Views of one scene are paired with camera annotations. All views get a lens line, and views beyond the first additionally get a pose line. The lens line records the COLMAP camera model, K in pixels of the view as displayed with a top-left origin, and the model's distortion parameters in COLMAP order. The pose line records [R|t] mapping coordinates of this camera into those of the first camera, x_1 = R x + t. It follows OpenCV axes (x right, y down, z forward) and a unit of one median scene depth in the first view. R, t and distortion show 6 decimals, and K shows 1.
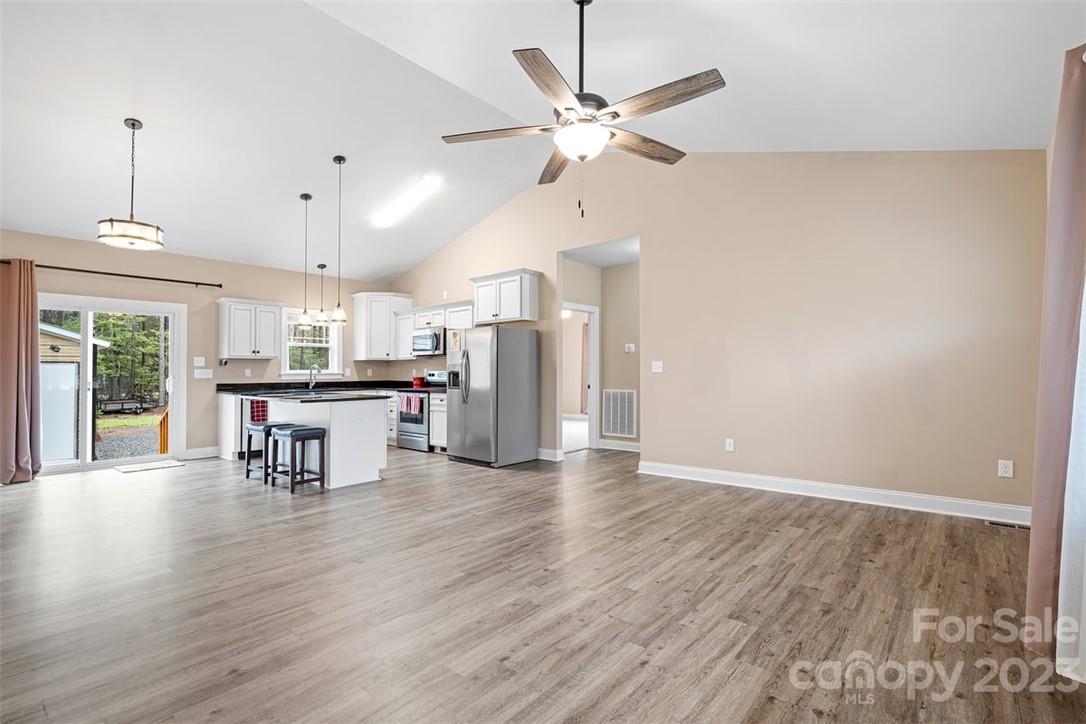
lens RADIAL K [[501.9, 0, 545.1], [0, 501.9, 366.2], [0, 0, 1]] dist [-0.000608, -0.000607]
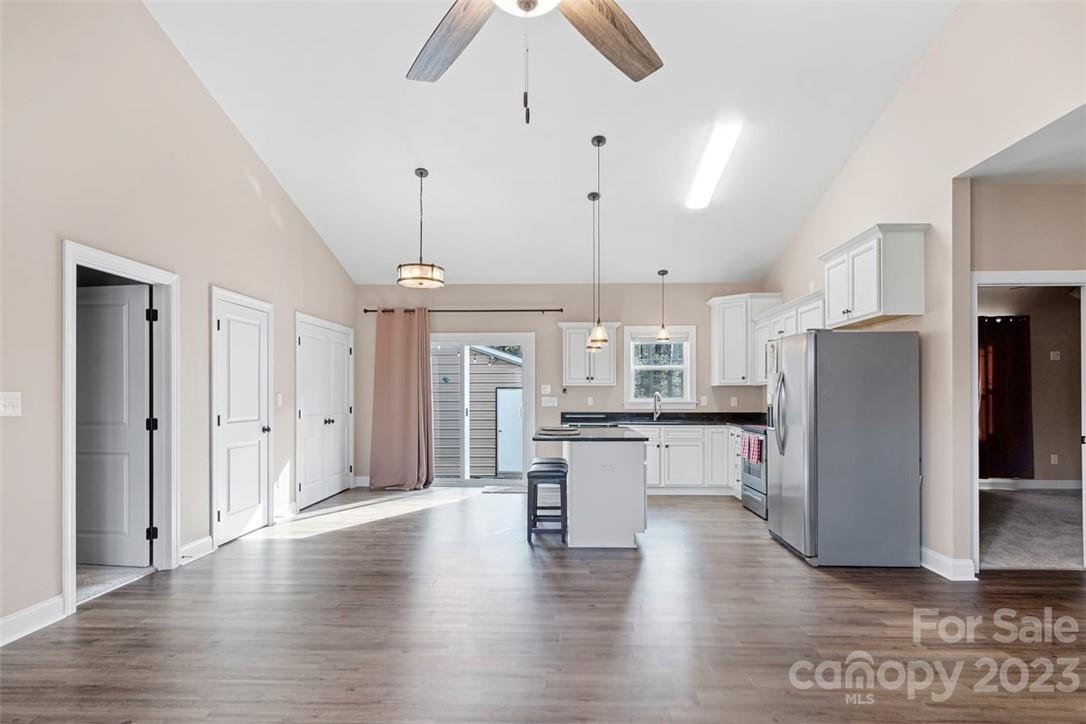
lens RADIAL K [[602.5, 0, 546.6], [0, 602.5, 388.7], [0, 0, 1]] dist [-0.001398, -0.000399]
pose [[0.621311, -0.002458, -0.783560, 0.233296], [0.006381, 0.999978, 0.001923, -0.012619], [0.783538, -0.006195, 0.621313, 0.258937]]
